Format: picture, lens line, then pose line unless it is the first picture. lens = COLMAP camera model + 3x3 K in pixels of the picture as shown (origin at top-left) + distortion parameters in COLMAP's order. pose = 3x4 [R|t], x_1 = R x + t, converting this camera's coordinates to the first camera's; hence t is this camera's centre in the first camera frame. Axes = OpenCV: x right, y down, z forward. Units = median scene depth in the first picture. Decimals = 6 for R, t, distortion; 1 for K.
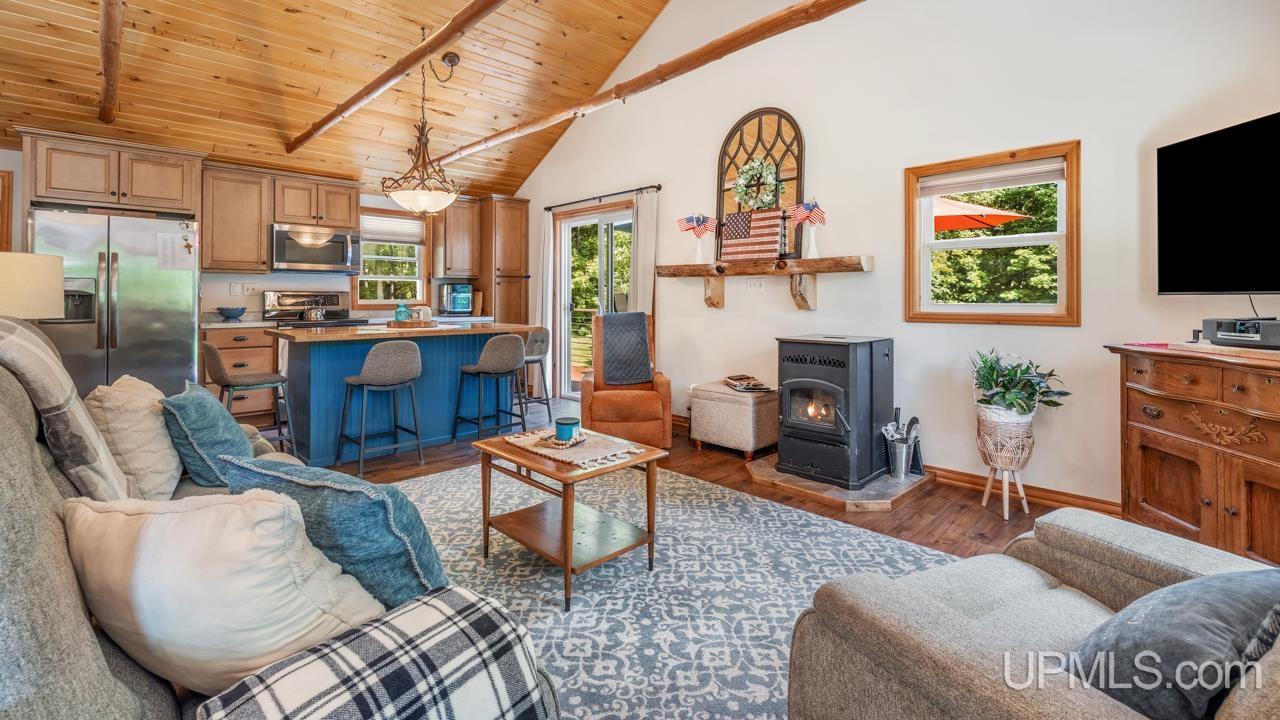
lens RADIAL K [[557.6, 0, 633.6], [0, 557.6, 301.0], [0, 0, 1]] dist [0.000402, -0.000132]
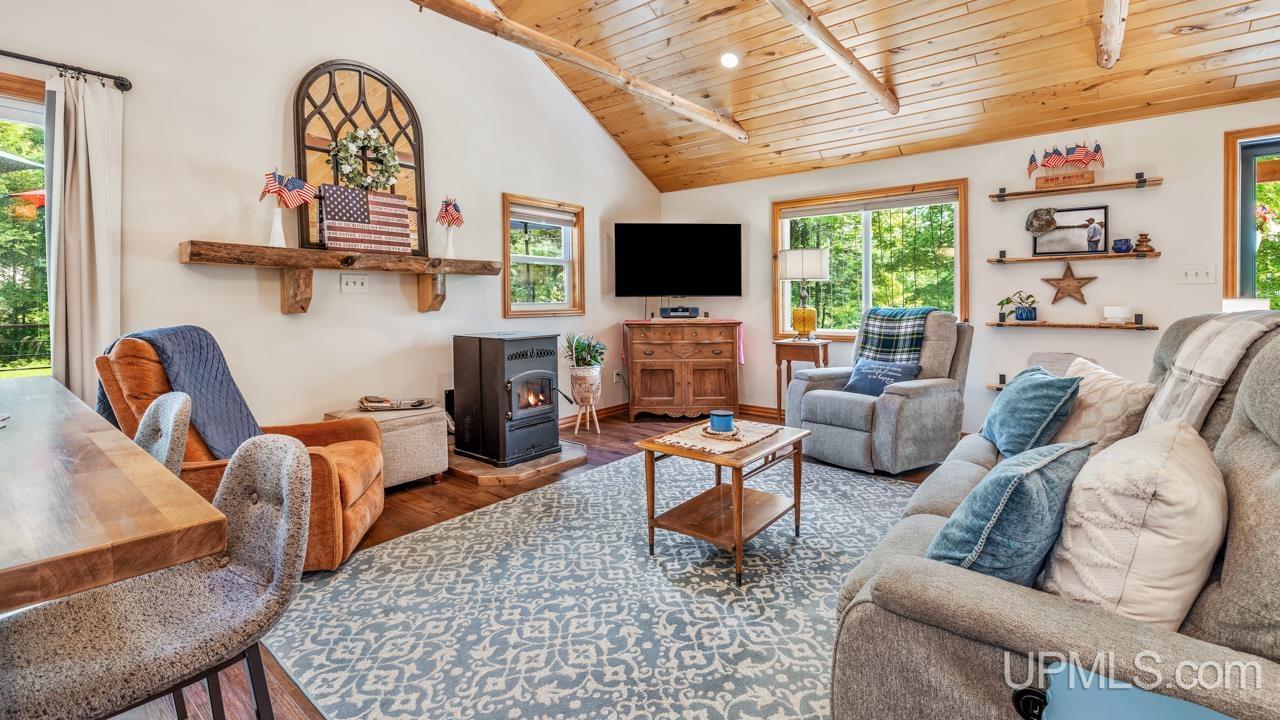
lens RADIAL K [[557.6, 0, 633.6], [0, 557.6, 301.0], [0, 0, 1]] dist [0.000402, -0.000132]
pose [[-0.126703, -0.004370, 0.991931, -0.635883], [0.009331, 0.999941, 0.005598, -0.003683], [-0.991897, 0.009965, -0.126655, 0.730816]]
